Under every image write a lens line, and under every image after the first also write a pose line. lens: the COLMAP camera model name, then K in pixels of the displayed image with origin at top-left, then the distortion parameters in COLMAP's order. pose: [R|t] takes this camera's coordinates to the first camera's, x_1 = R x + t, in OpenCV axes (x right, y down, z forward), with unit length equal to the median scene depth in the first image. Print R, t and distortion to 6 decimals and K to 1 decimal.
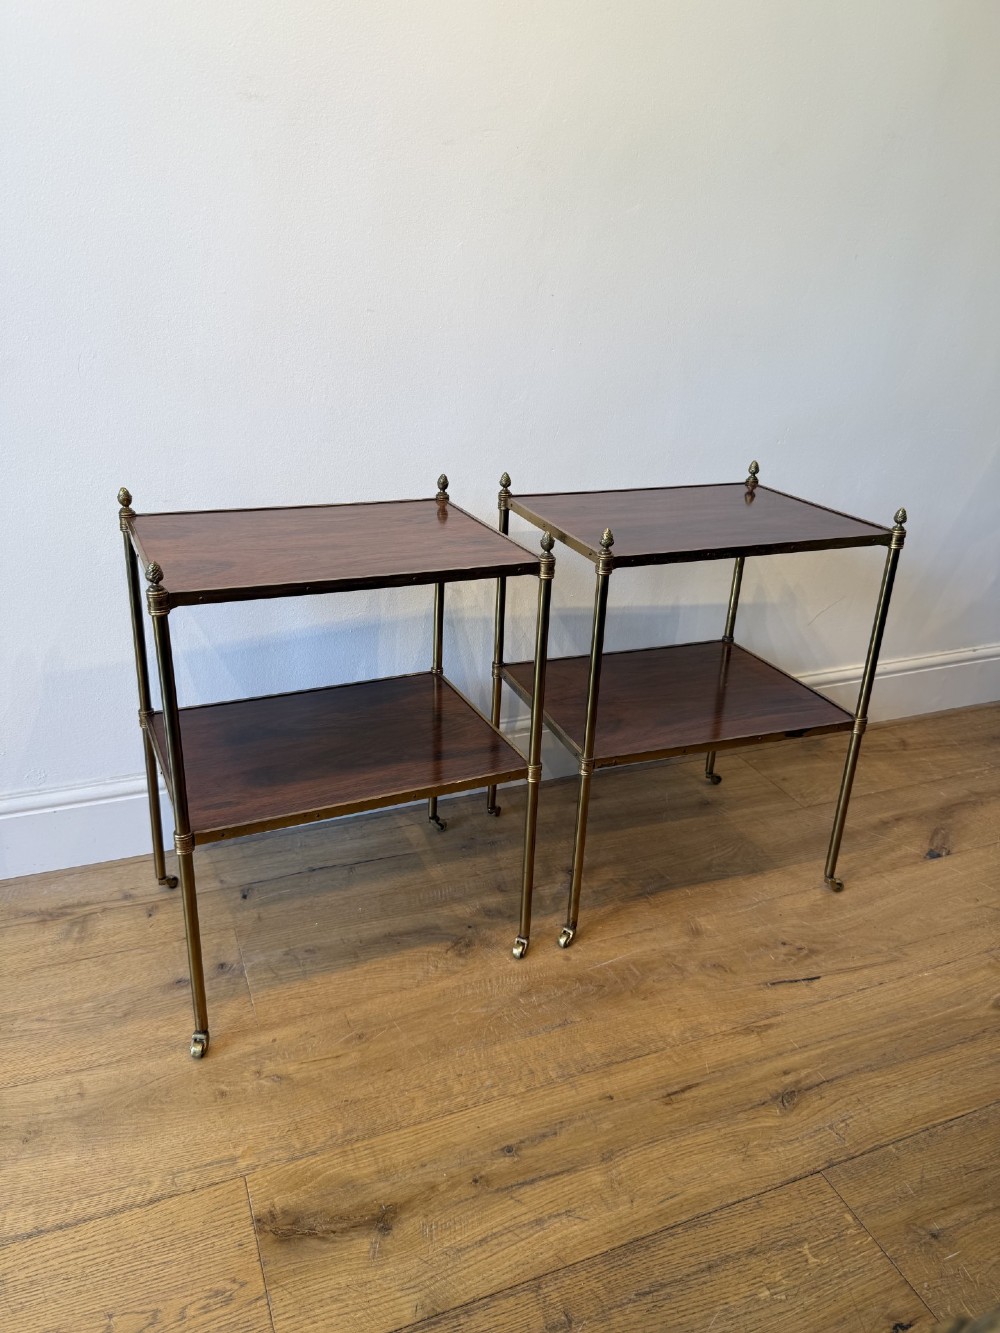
lens RADIAL K [[958.2, 0, 493.3], [0, 958.2, 666.0], [0, 0, 1]] dist [-0.001537, -0.013349]
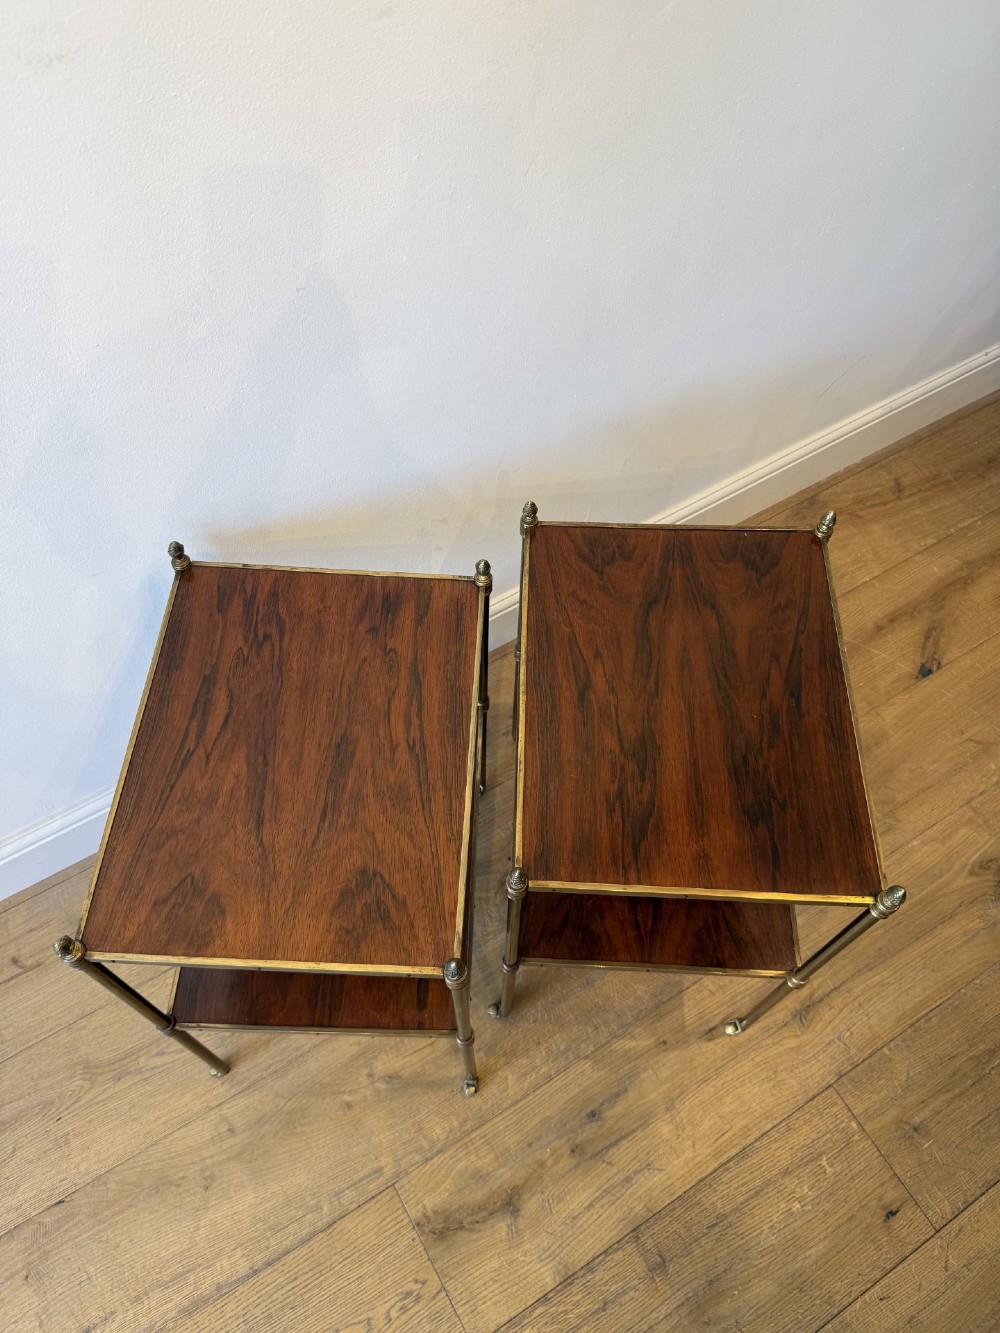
lens RADIAL K [[958.2, 0, 495.0], [0, 958.2, 675.1], [0, 0, 1]] dist [-0.001537, -0.013349]
pose [[0.986739, -0.152108, 0.056648, -0.086271], [0.088519, 0.796825, 0.597691, -0.657118], [-0.136052, -0.584751, 0.799723, 0.324048]]
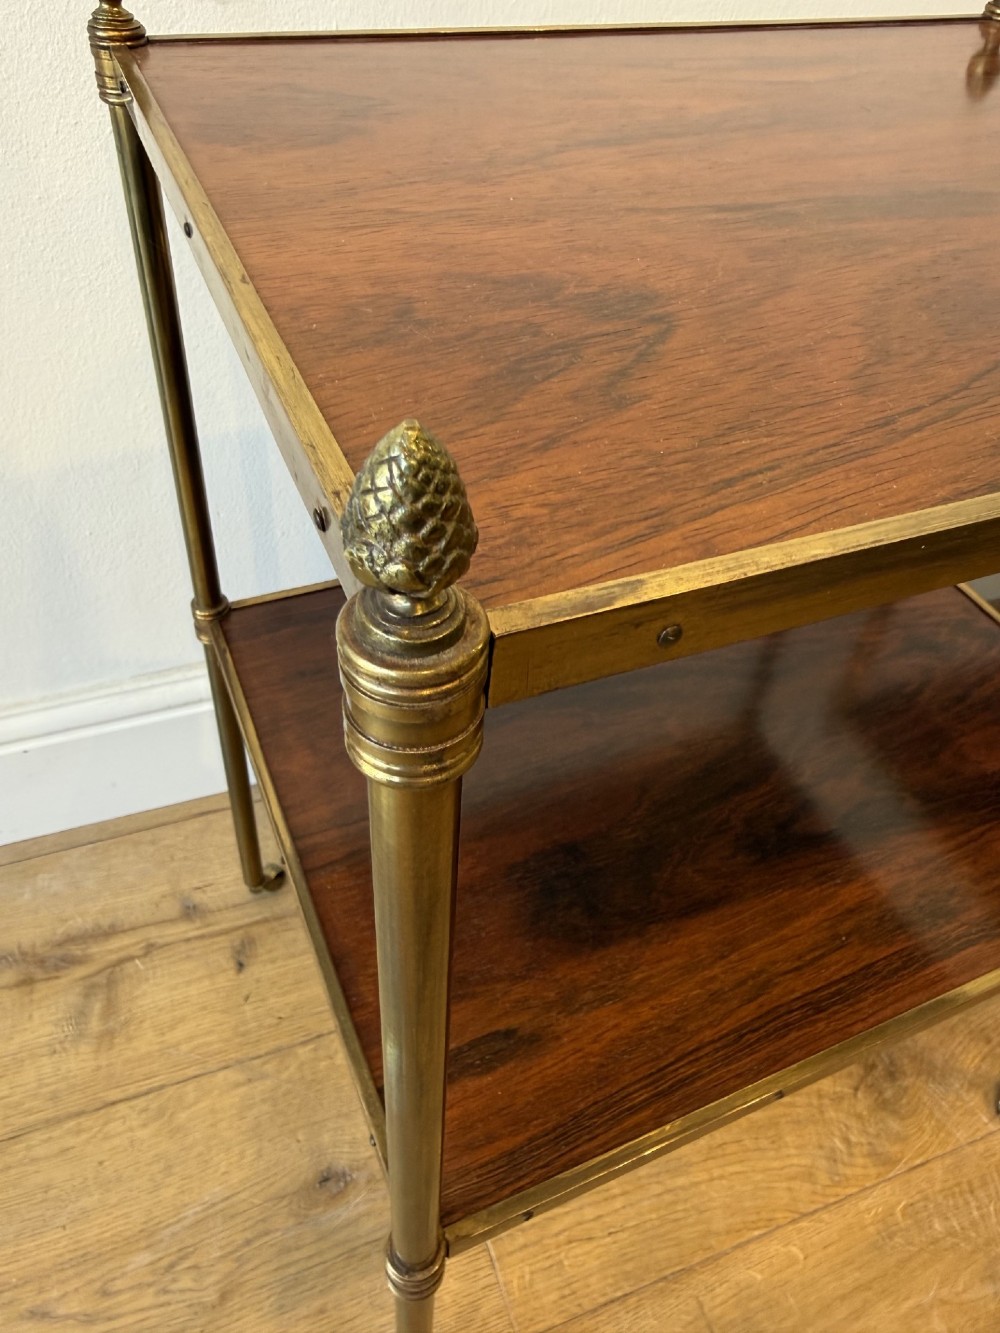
lens RADIAL K [[958.2, 0, 487.6], [0, 958.2, 624.8], [0, 0, 1]] dist [-0.001537, -0.013349]
pose [[0.999175, 0.039307, -0.010207, -0.285037], [-0.033318, 0.937143, 0.347352, -0.104570], [0.023218, -0.346725, 0.937679, 0.734548]]
